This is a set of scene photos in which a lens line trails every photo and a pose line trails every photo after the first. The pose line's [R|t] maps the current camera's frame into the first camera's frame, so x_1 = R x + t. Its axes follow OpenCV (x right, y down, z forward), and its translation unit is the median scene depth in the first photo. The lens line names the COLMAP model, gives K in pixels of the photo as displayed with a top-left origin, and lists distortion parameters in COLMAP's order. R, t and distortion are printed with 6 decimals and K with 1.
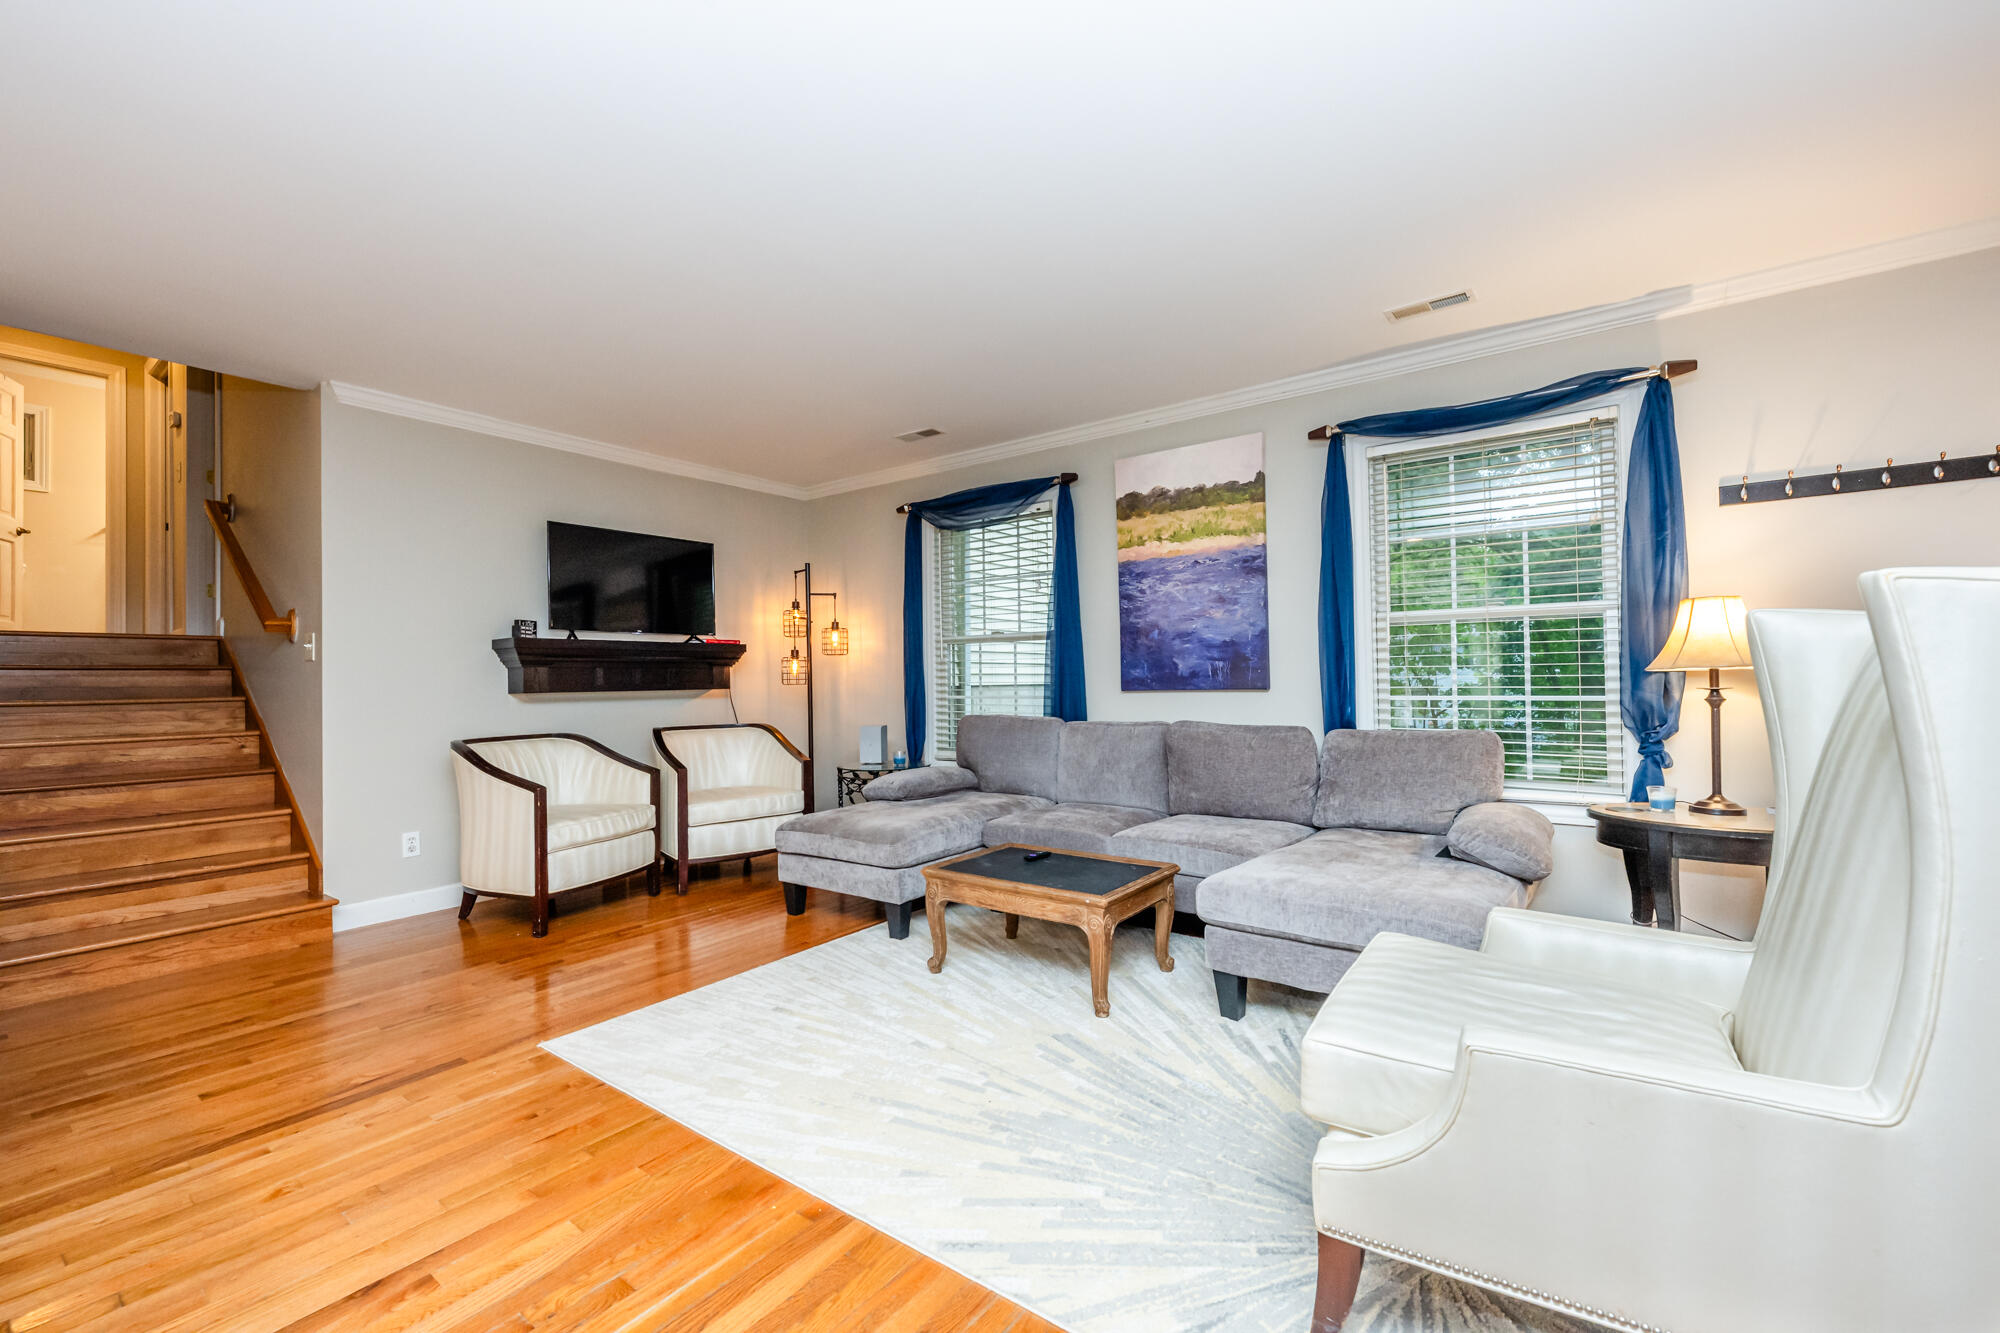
lens RADIAL K [[815.5, 0, 1000.0], [0, 815.5, 666.5], [0, 0, 1]] dist [-0.001771, -0.000275]
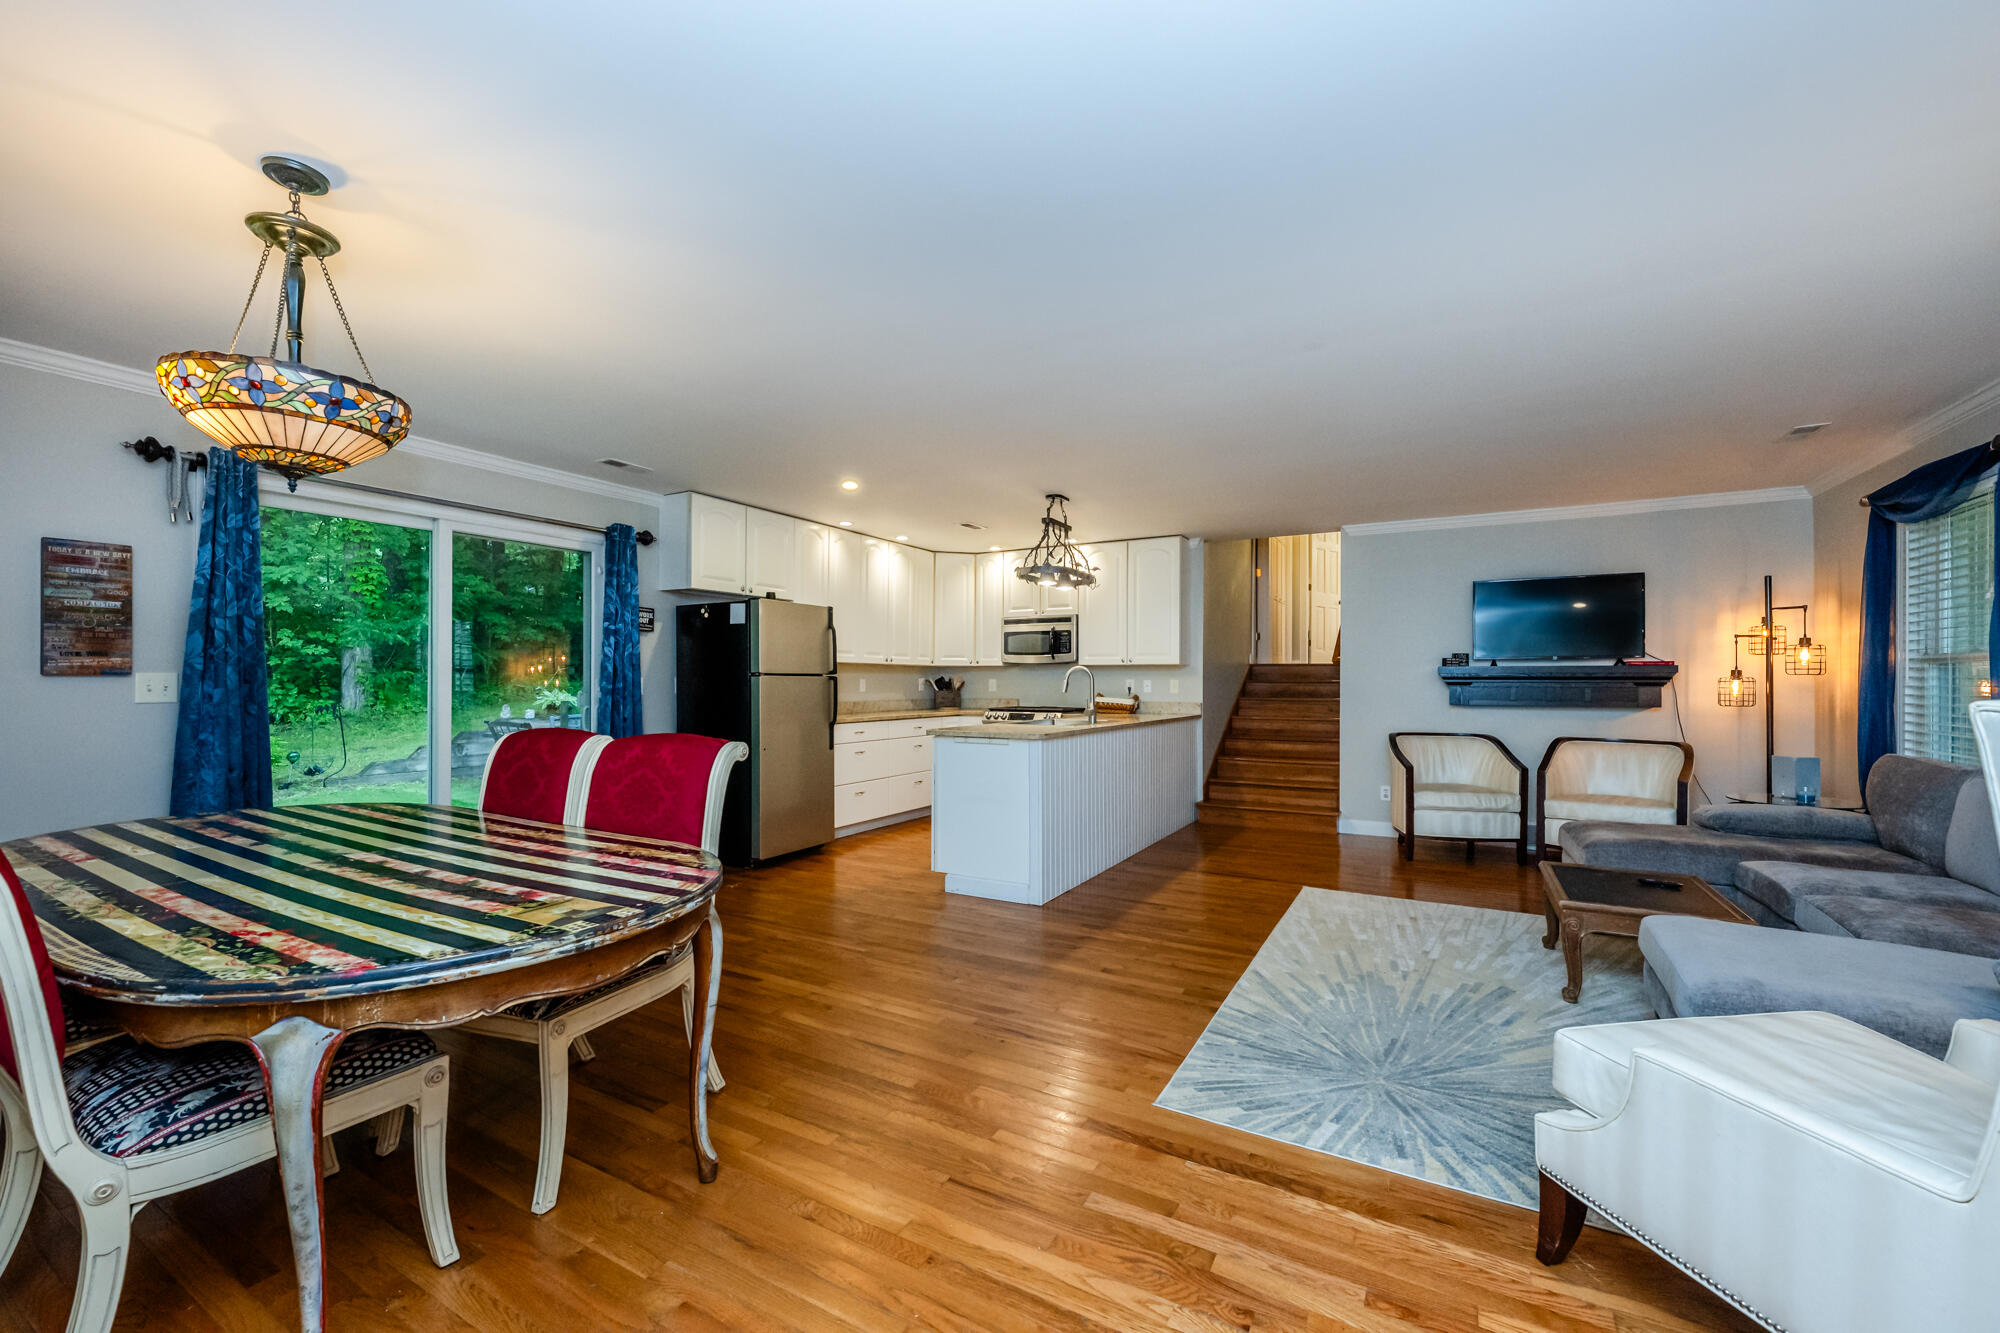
lens RADIAL K [[806.4, 0, 987.2], [0, 806.4, 675.3], [0, 0, 1]] dist [0.000869, 0.000176]
pose [[0.110222, 0.008651, -0.993869, 0.729297], [0.013681, 0.999854, 0.010220, -0.043594], [0.993813, -0.014724, 0.110088, 0.019023]]
